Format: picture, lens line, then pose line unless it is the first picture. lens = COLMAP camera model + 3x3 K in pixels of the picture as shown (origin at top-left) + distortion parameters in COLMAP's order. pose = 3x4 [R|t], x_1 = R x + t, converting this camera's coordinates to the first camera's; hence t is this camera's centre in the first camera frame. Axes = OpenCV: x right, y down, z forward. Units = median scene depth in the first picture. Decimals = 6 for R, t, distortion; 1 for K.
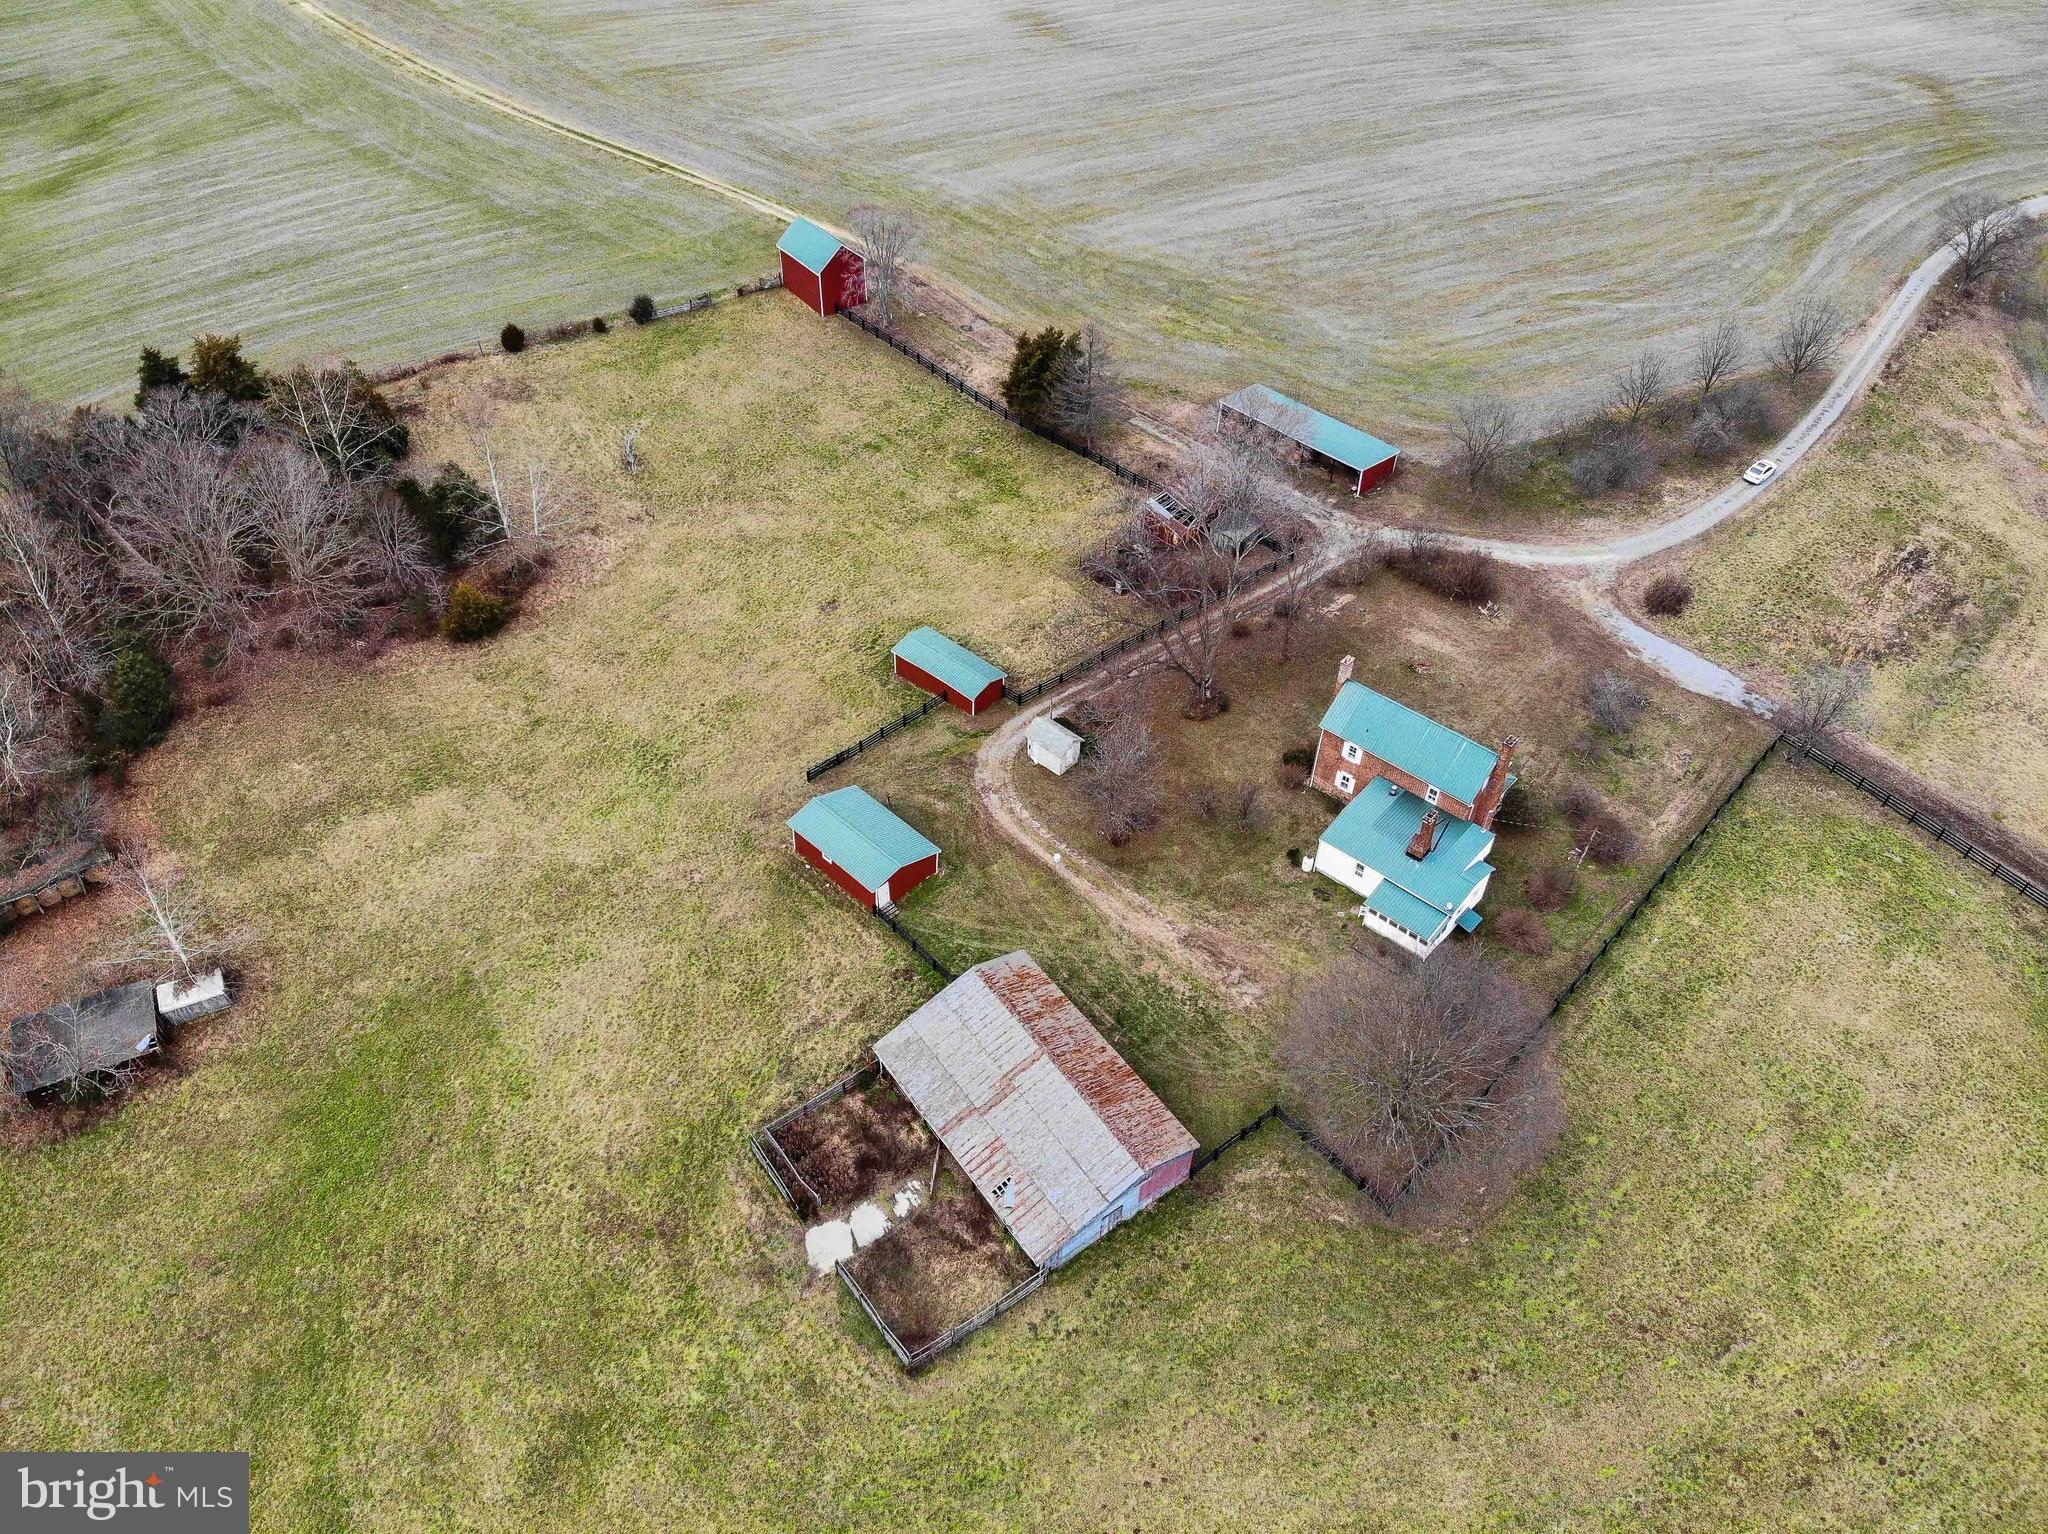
lens RADIAL K [[1526.1, 0, 1023.6], [0, 1526.1, 736.3], [0, 0, 1]] dist [0.148840, -0.379342]
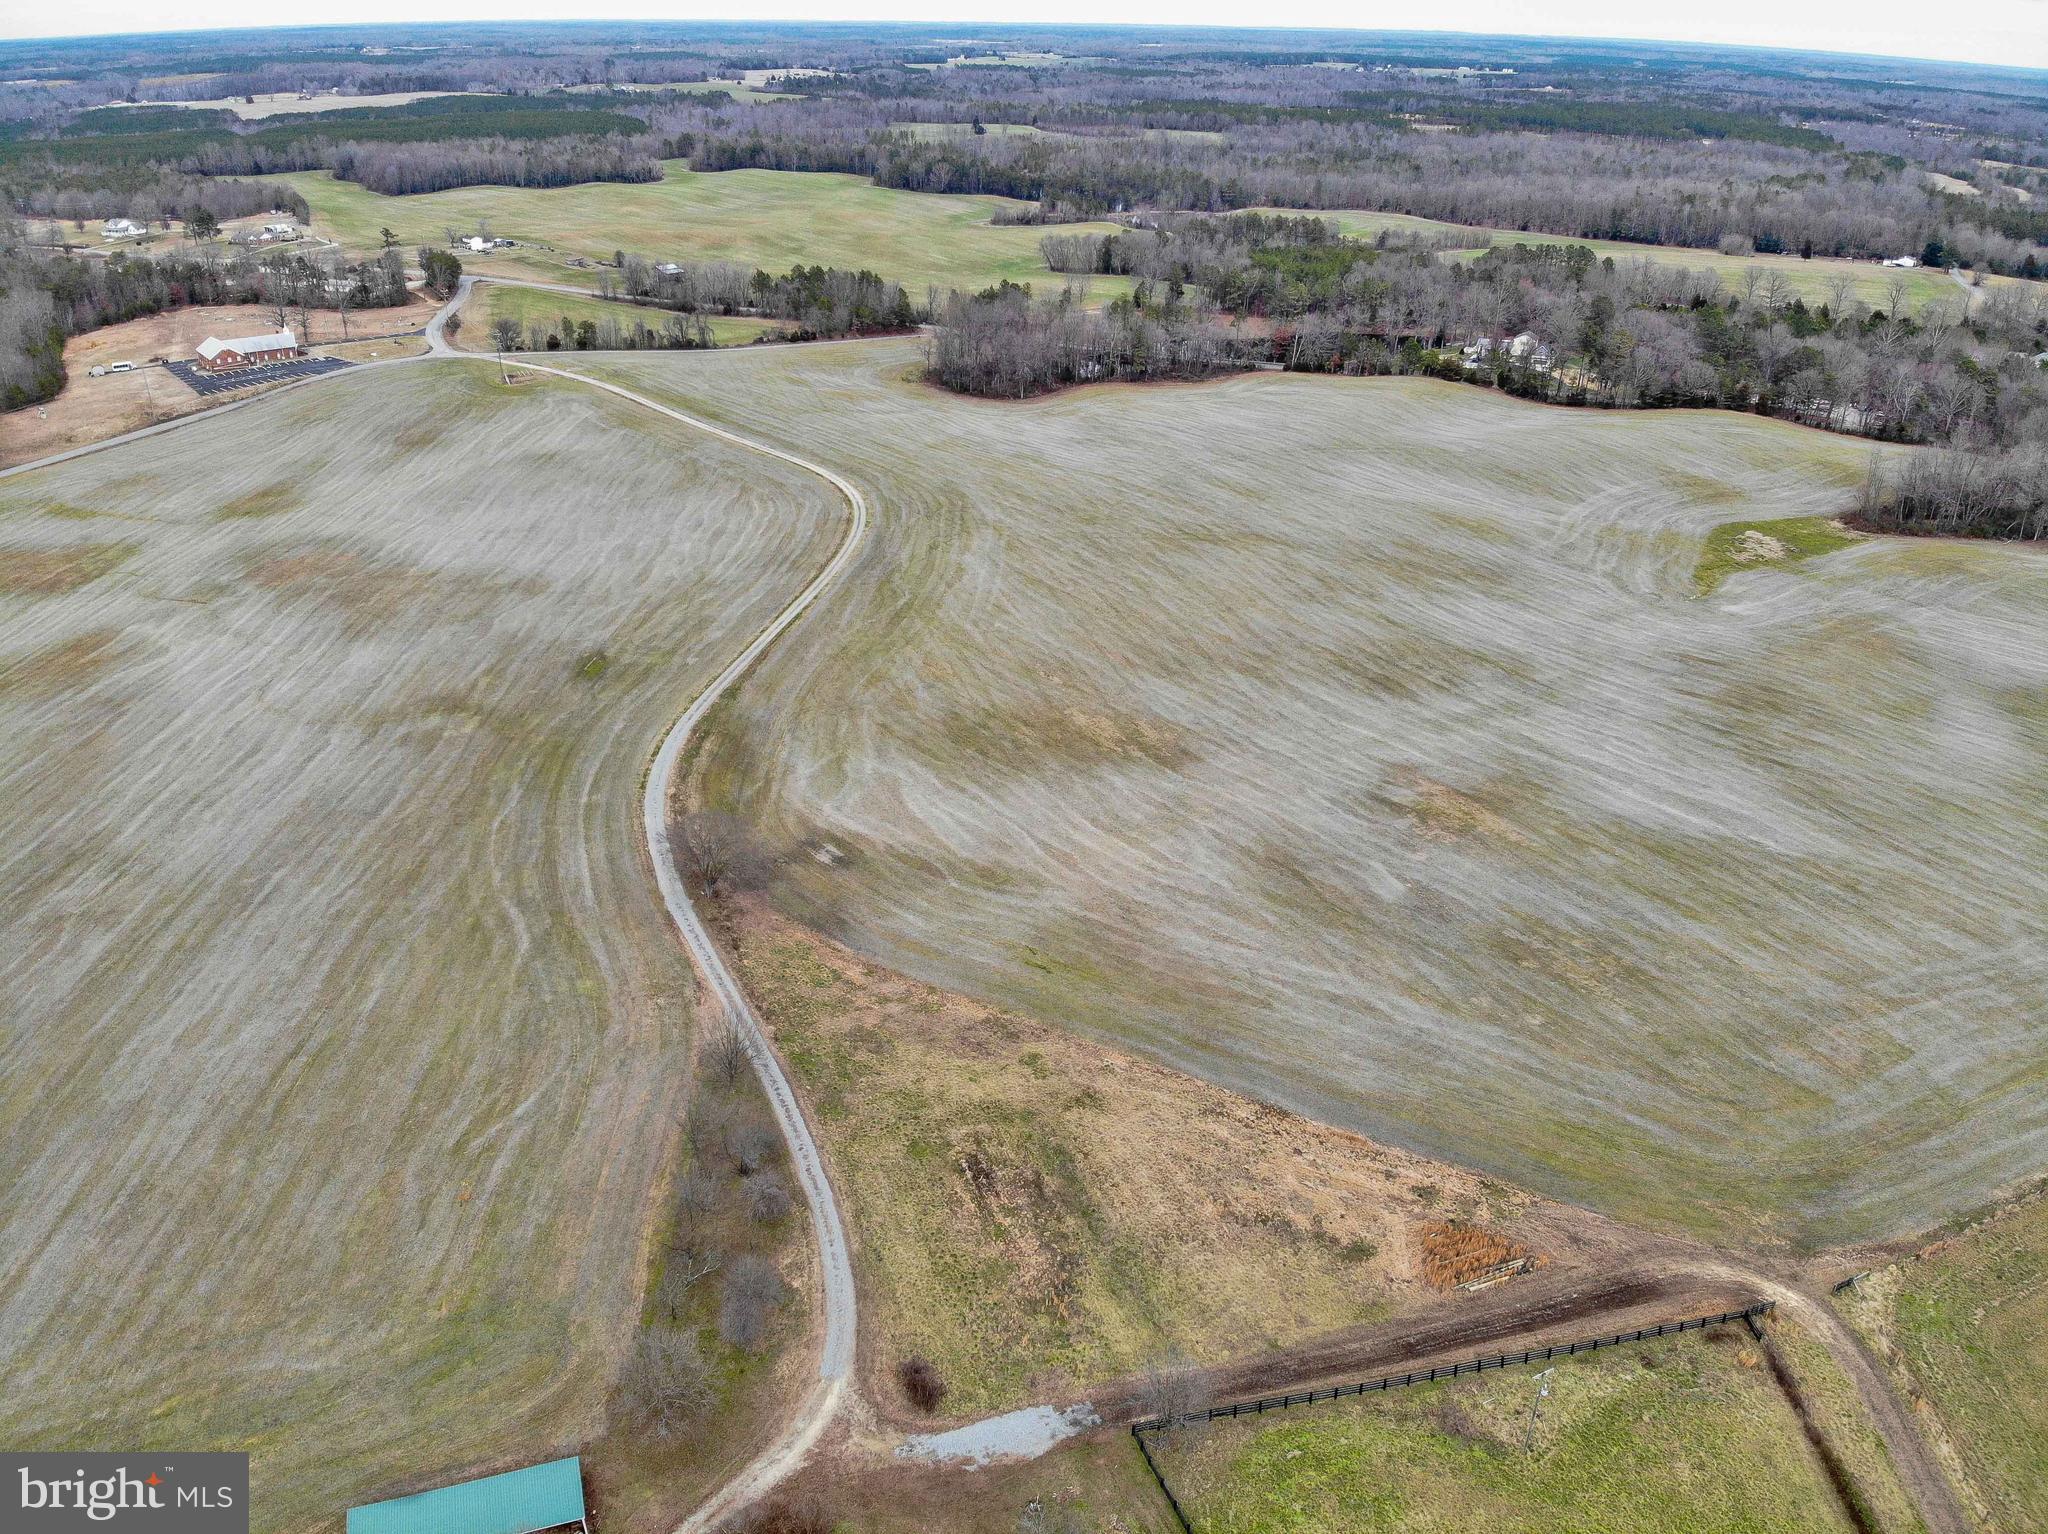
lens RADIAL K [[1492.6, 0, 1019.4], [0, 1492.6, 775.0], [0, 0, 1]] dist [0.113915, -0.280089]
pose [[0.438449, -0.419181, 0.795016, -0.170425], [0.604145, 0.792370, 0.084602, -0.485034], [-0.665410, 0.443212, 0.600660, 0.239135]]
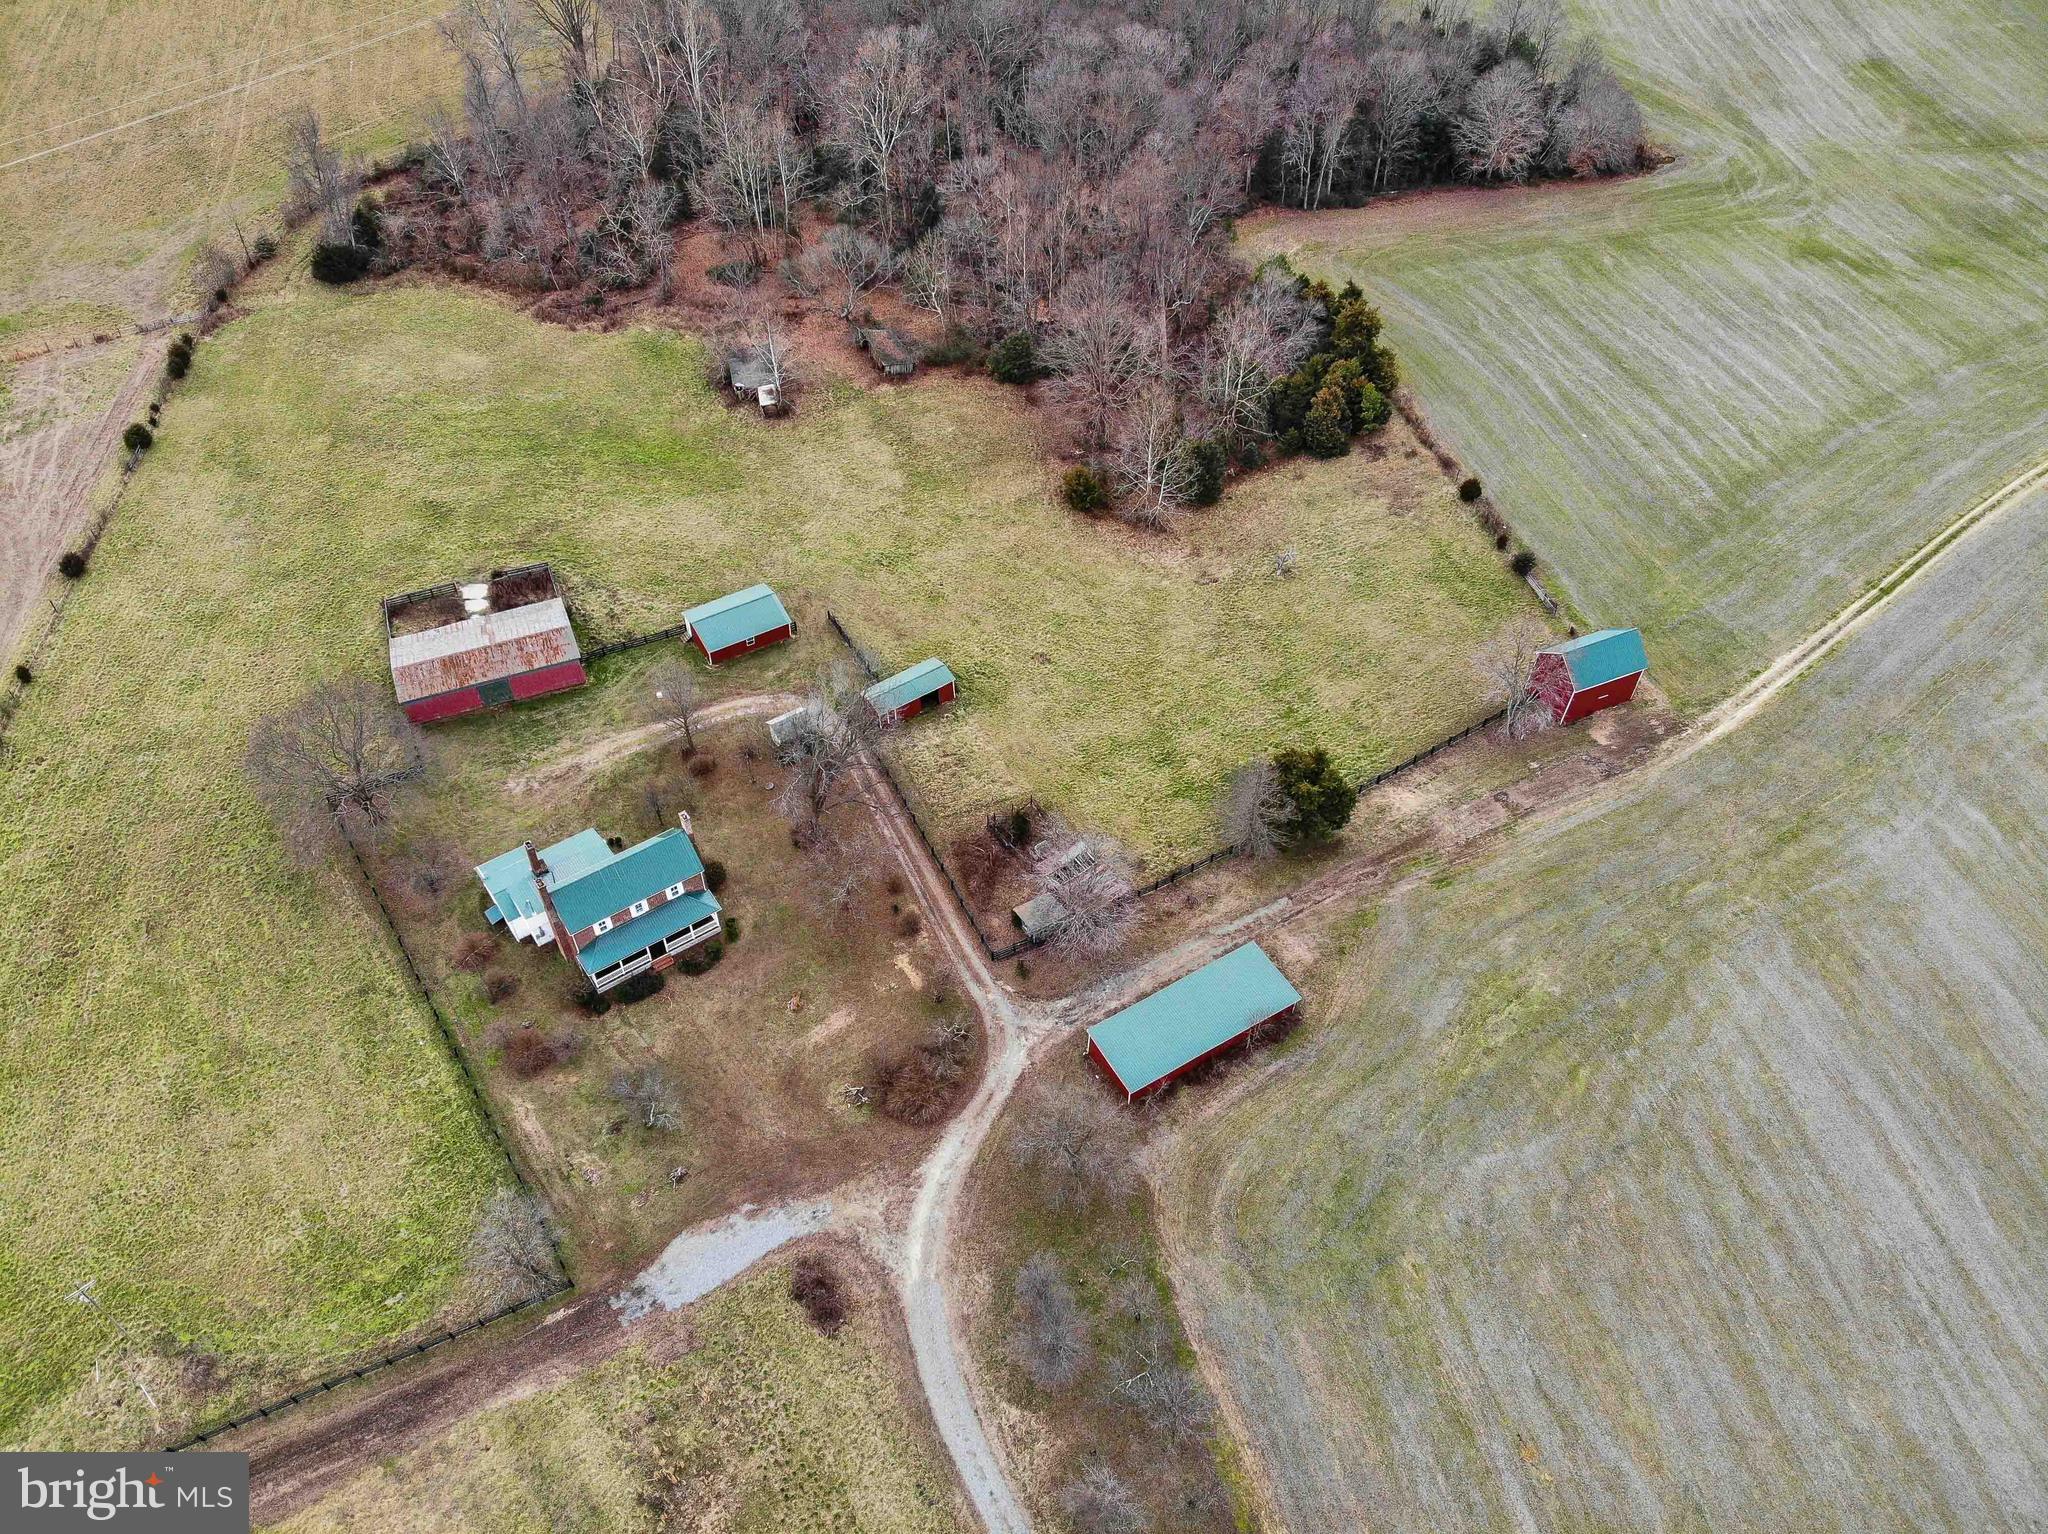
lens RADIAL K [[1495.9, 0, 1027.3], [0, 1495.9, 767.2], [0, 0, 1]] dist [0.173009, -0.448240]
pose [[-0.224111, 0.701936, -0.676063, 0.832875], [-0.664906, 0.397047, 0.632655, -0.893678], [0.712512, 0.591303, 0.377739, 0.662286]]
